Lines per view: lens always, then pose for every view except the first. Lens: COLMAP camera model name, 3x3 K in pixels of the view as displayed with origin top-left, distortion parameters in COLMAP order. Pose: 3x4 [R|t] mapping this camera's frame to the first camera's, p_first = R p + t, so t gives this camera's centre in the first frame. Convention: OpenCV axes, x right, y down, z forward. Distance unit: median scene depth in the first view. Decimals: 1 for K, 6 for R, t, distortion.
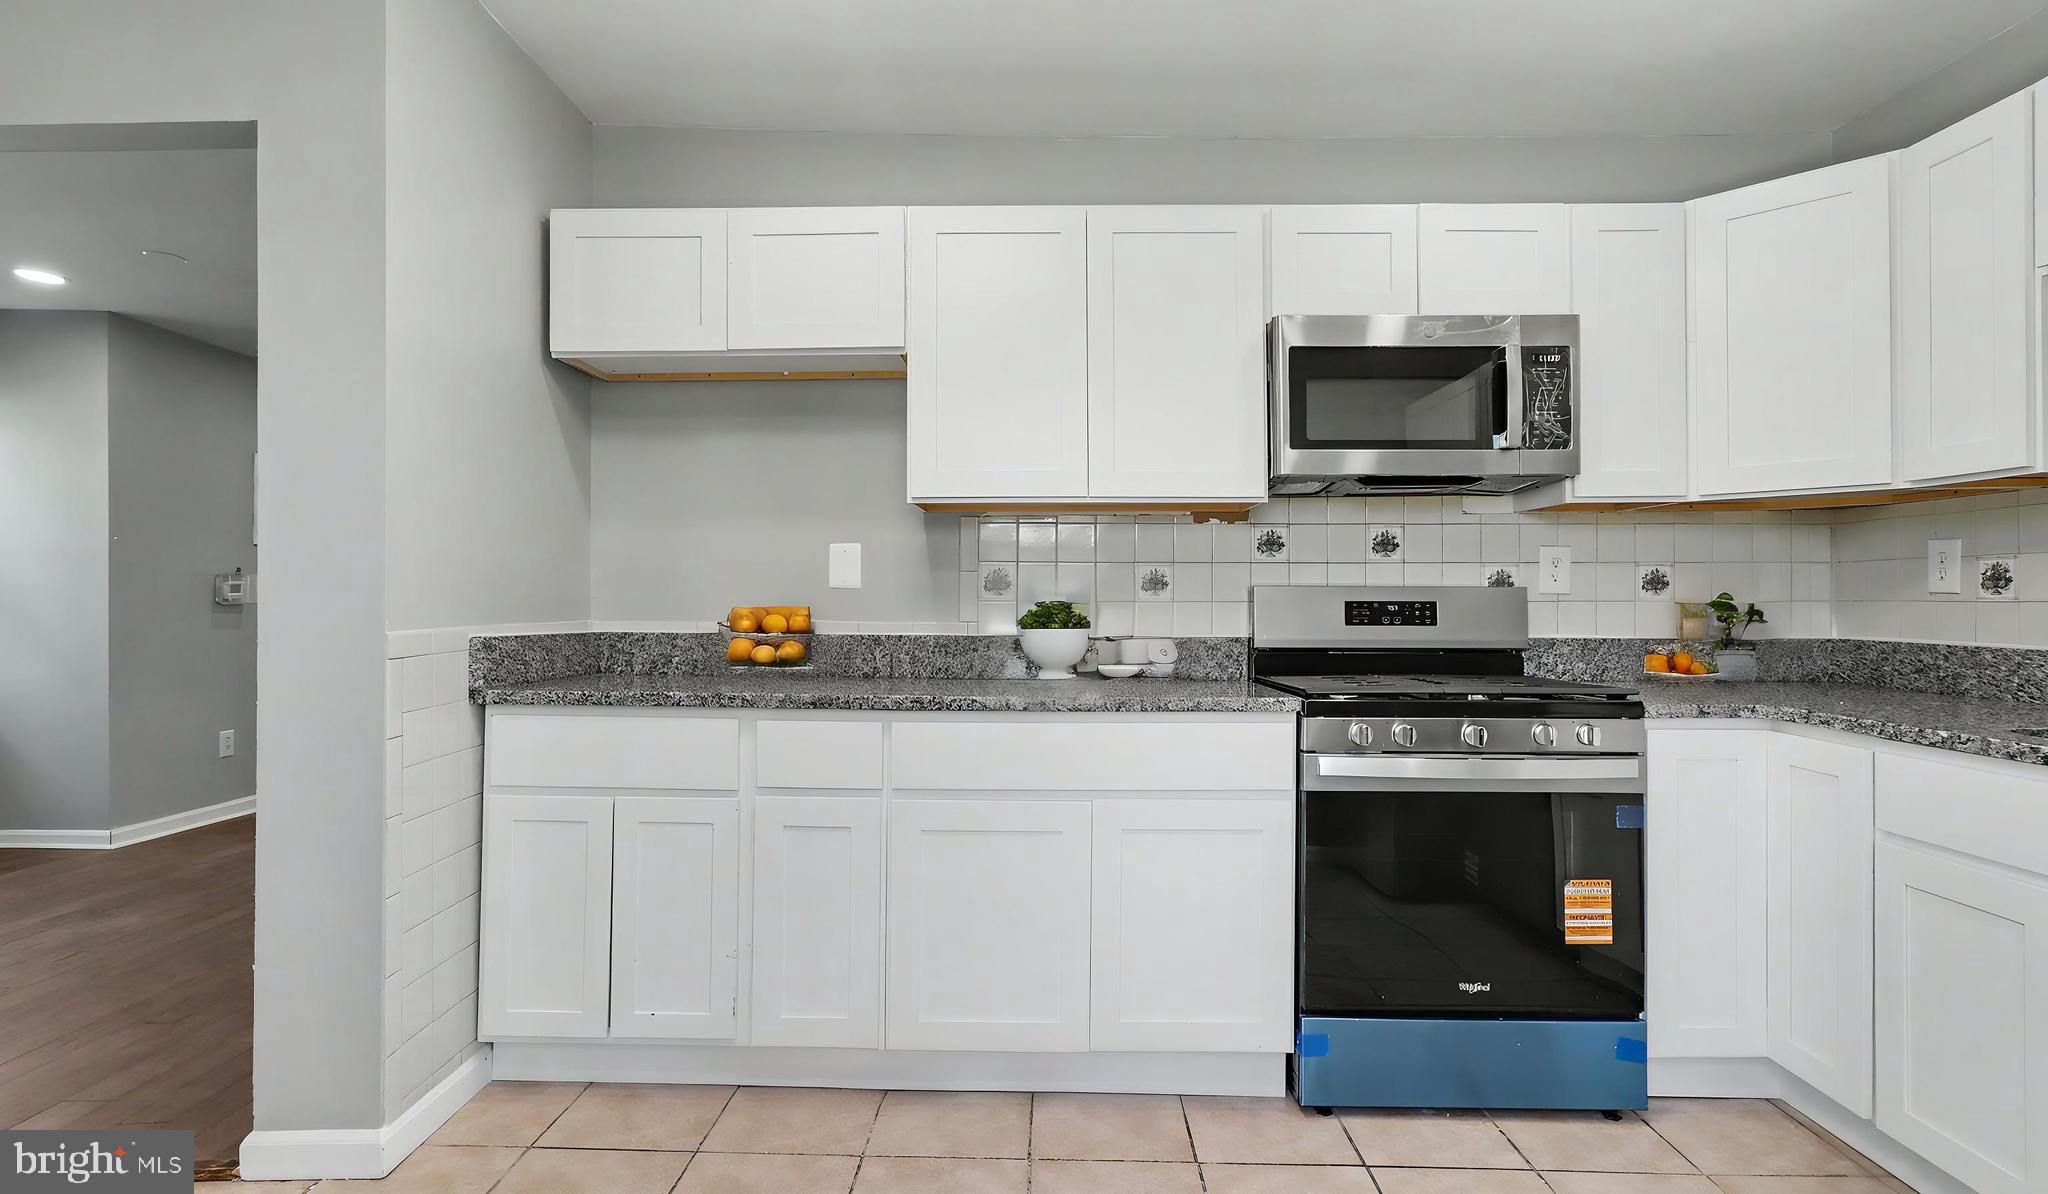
lens RADIAL K [[1039.5, 0, 1015.8], [0, 1039.5, 590.8], [0, 0, 1]] dist [-0.006090, 0.010499]
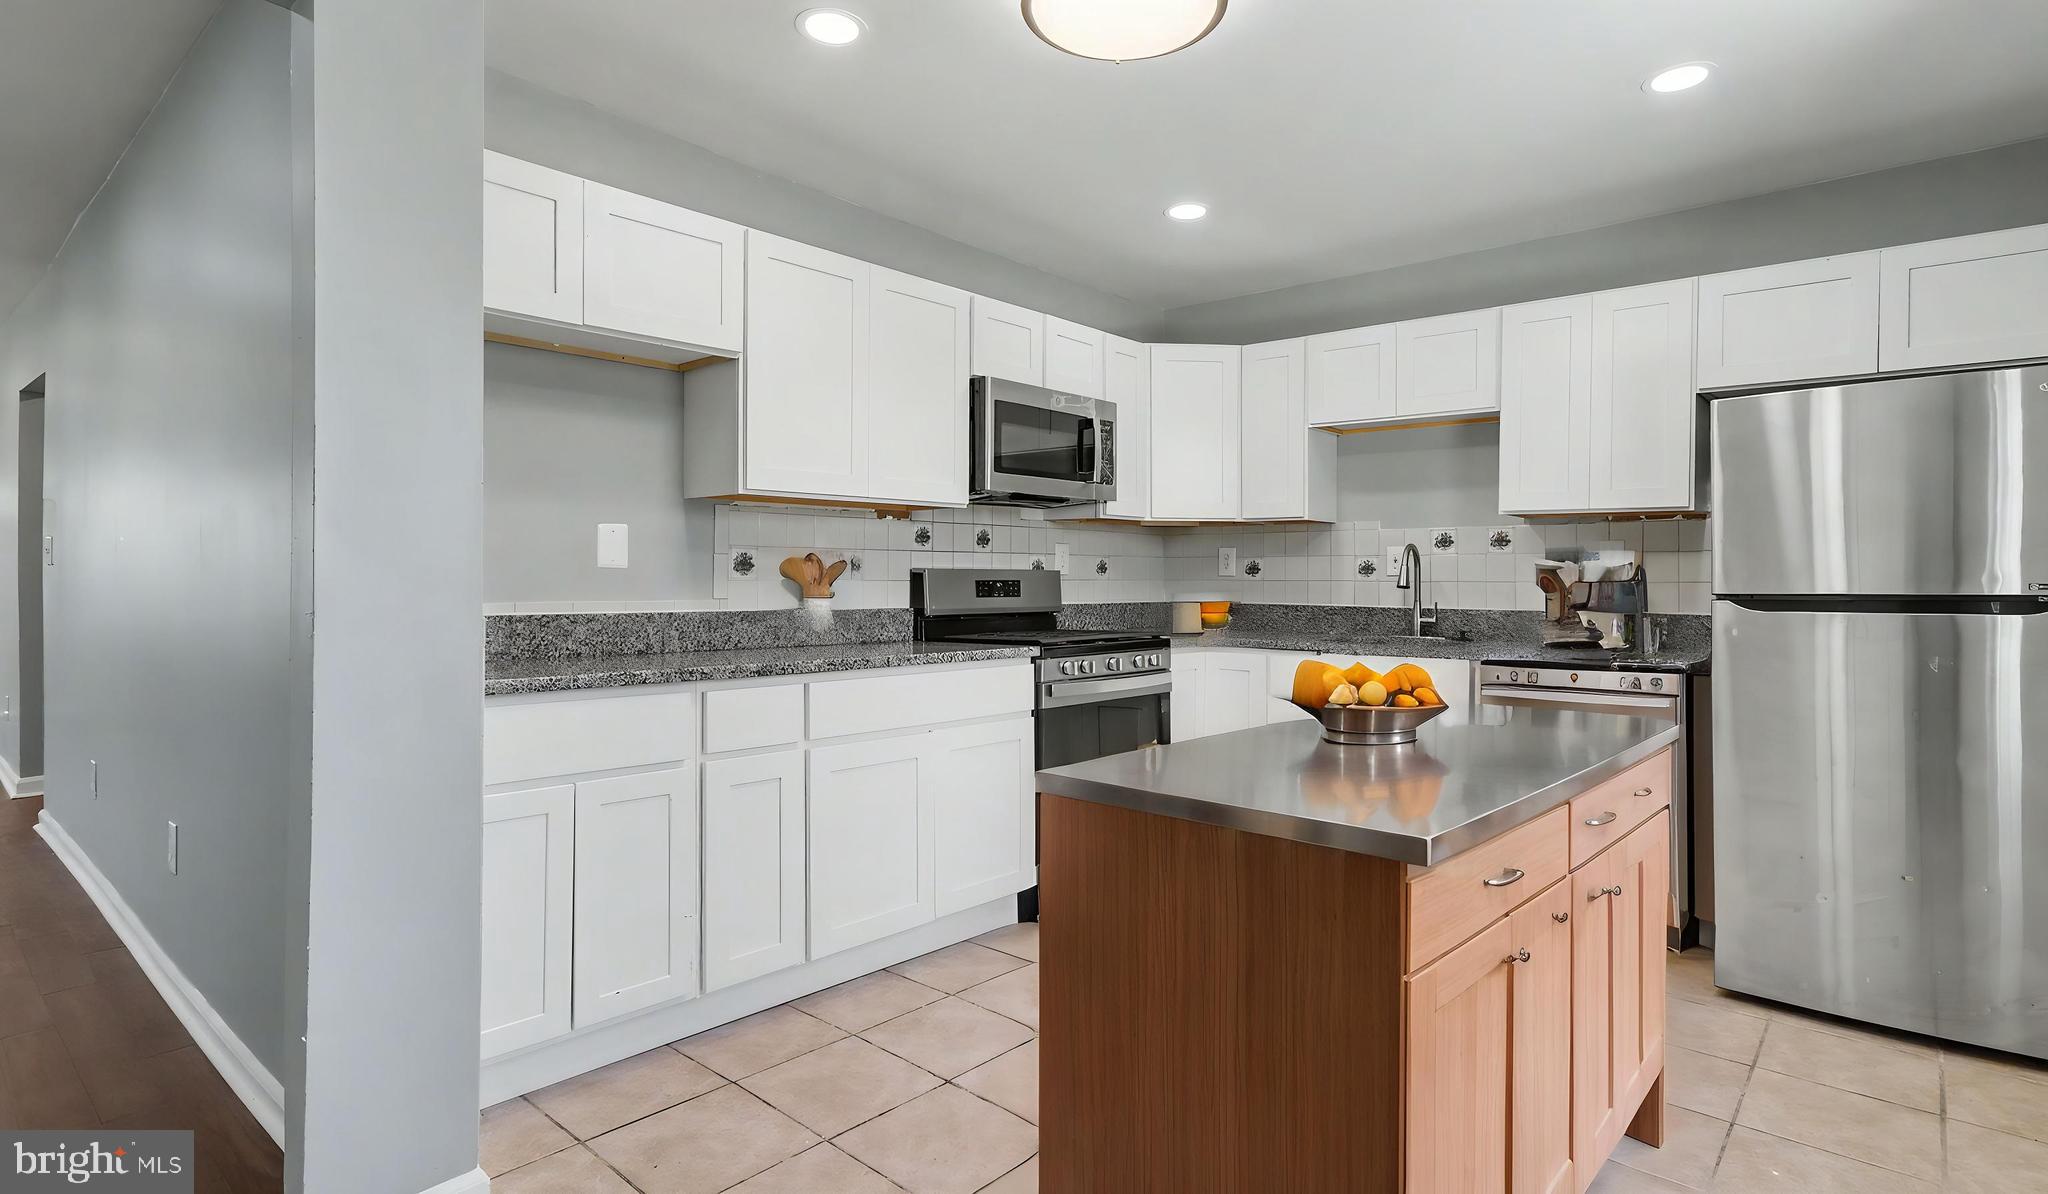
lens RADIAL K [[1039.5, 0, 1009.0], [0, 1039.5, 582.4], [0, 0, 1]] dist [-0.006090, 0.010499]
pose [[0.662899, -0.002661, 0.748704, -0.760059], [-0.007677, 0.999917, 0.010351, -0.001987], [-0.748670, -0.012609, 0.662823, 0.046831]]
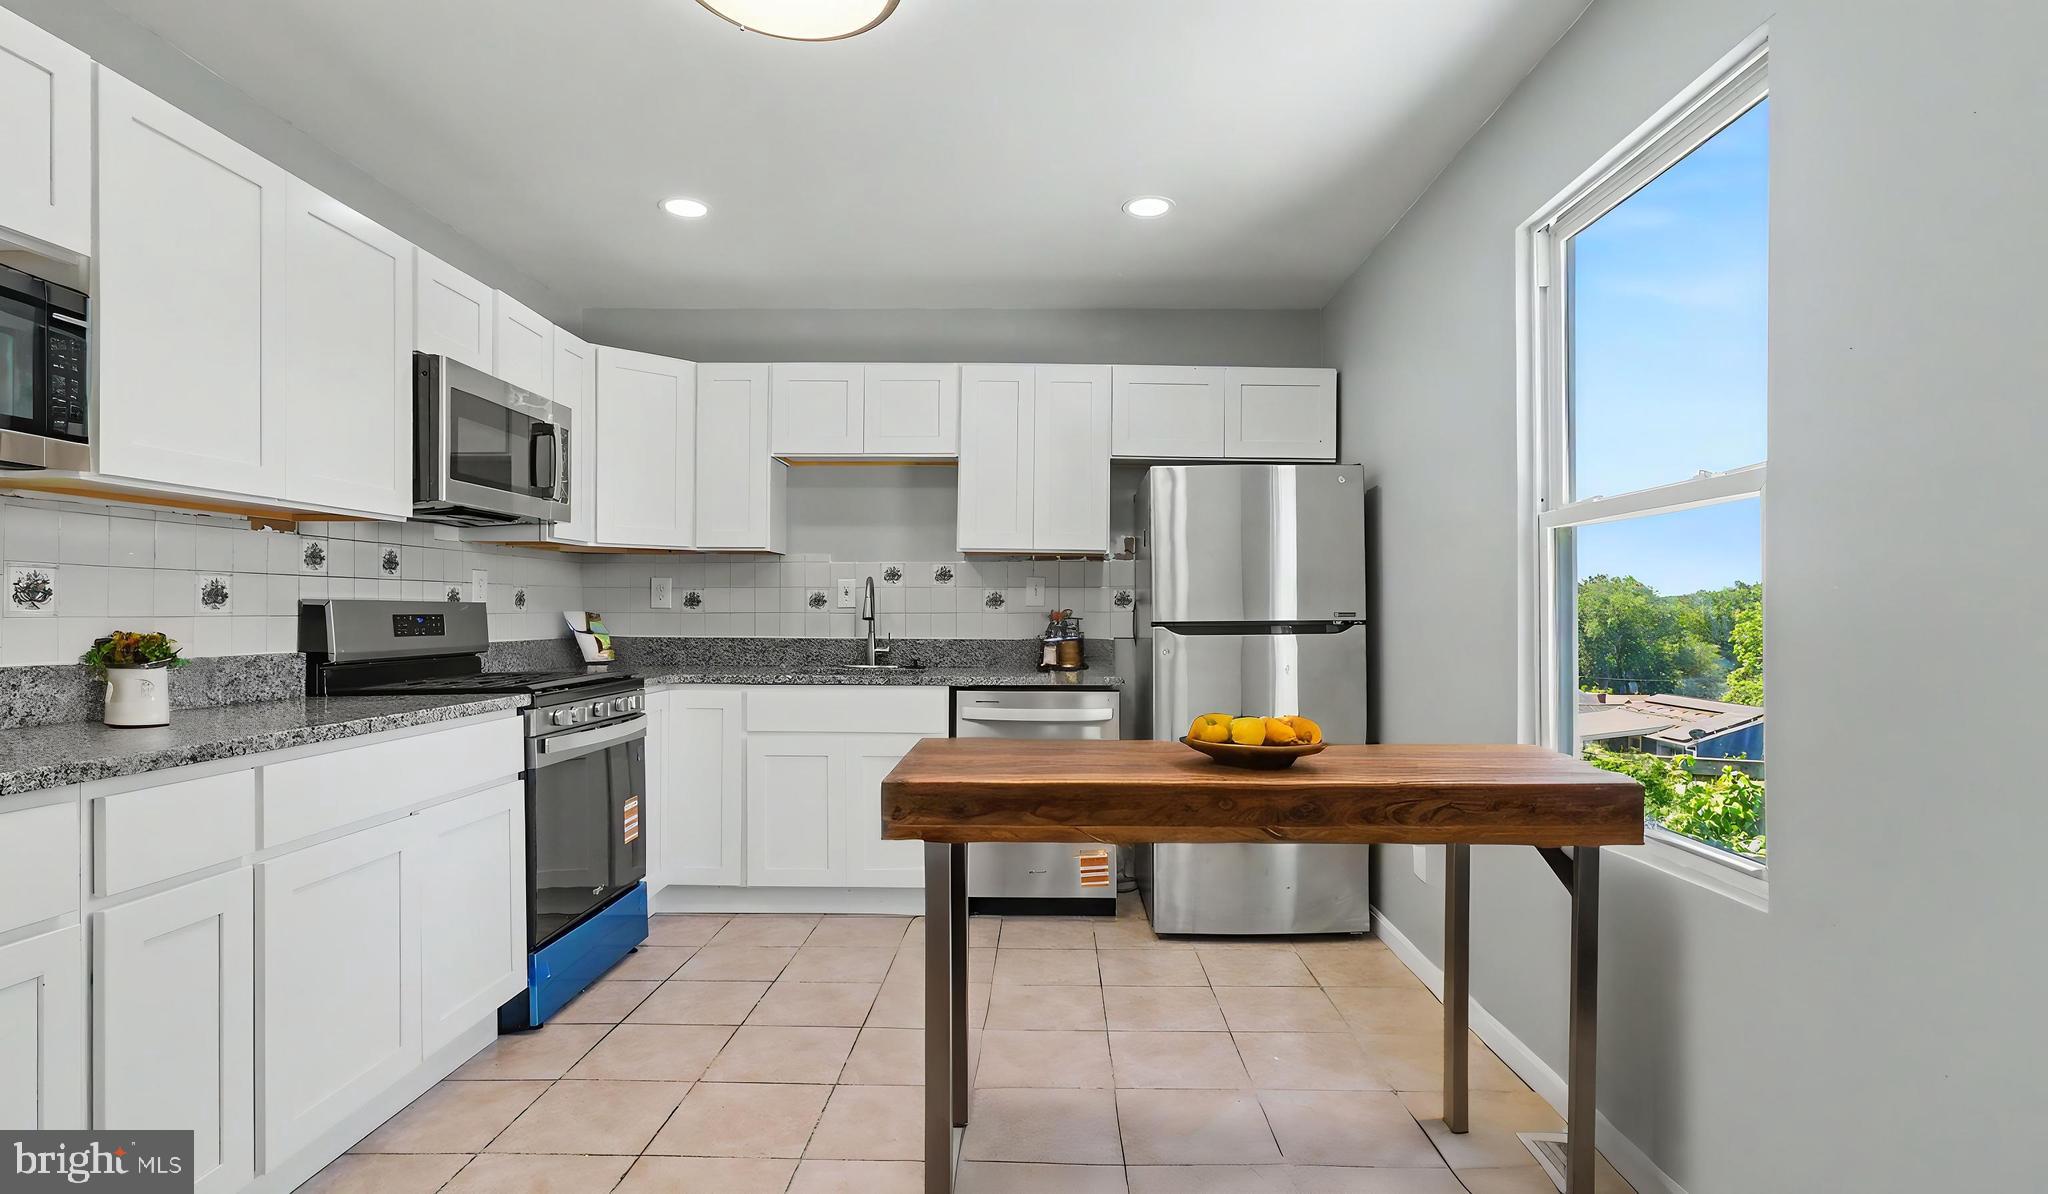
lens RADIAL K [[1039.5, 0, 1014.2], [0, 1039.5, 610.2], [0, 0, 1]] dist [-0.006090, 0.010499]
pose [[0.025685, -0.001320, 0.999669, -0.814780], [-0.006287, 0.999979, 0.001482, -0.000305], [-0.999650, -0.006323, 0.025676, 0.354567]]
